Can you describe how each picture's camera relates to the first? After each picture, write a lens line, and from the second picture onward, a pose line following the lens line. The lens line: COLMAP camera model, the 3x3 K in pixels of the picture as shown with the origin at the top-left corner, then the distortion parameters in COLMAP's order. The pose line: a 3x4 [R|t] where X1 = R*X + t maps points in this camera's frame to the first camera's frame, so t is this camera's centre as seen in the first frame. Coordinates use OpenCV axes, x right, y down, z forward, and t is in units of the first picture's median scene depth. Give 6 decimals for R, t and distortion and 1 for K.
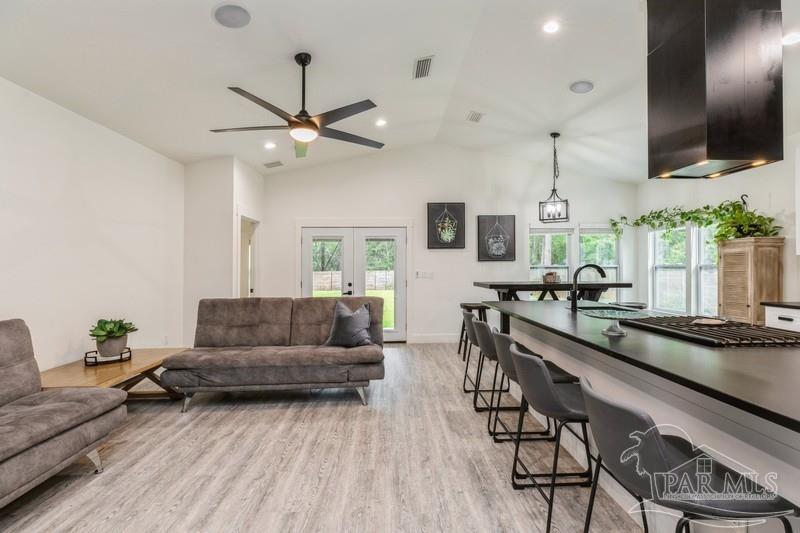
lens RADIAL K [[369.2, 0, 399.3], [0, 369.2, 266.8], [0, 0, 1]] dist [0.003765, -0.000474]
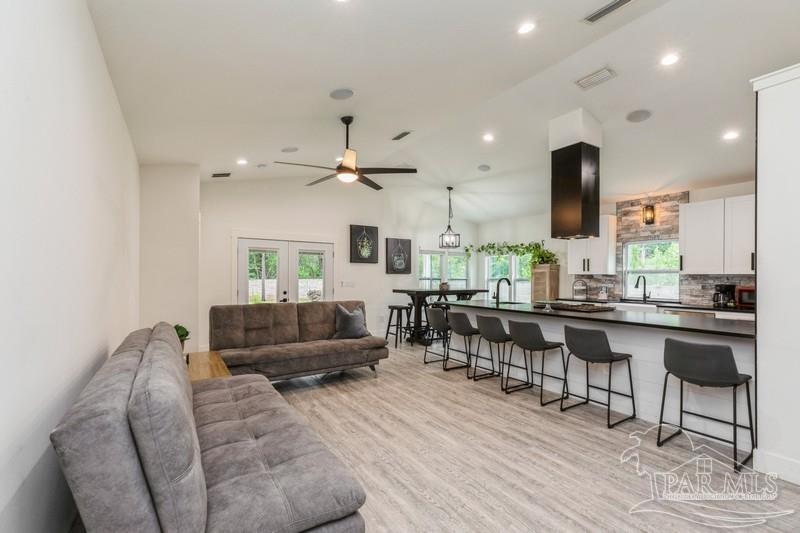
lens RADIAL K [[369.2, 0, 402.9], [0, 369.2, 280.9], [0, 0, 1]] dist [0.003765, -0.000474]
pose [[0.852447, 0.007153, 0.522764, -0.520535], [-0.012968, 0.999888, 0.007464, 0.000291], [-0.522653, -0.013142, 0.852445, -0.158983]]
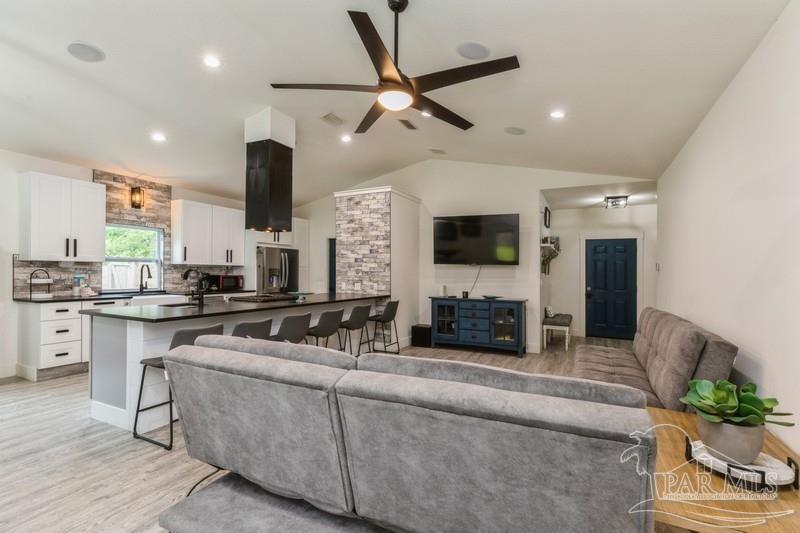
lens RADIAL K [[369.2, 0, 403.0], [0, 369.2, 269.1], [0, 0, 1]] dist [0.003765, -0.000474]
pose [[-0.892551, -0.007079, 0.450890, -0.342589], [-0.012277, 0.999888, -0.008606, -0.007725], [-0.450779, -0.013217, -0.892538, 1.915422]]
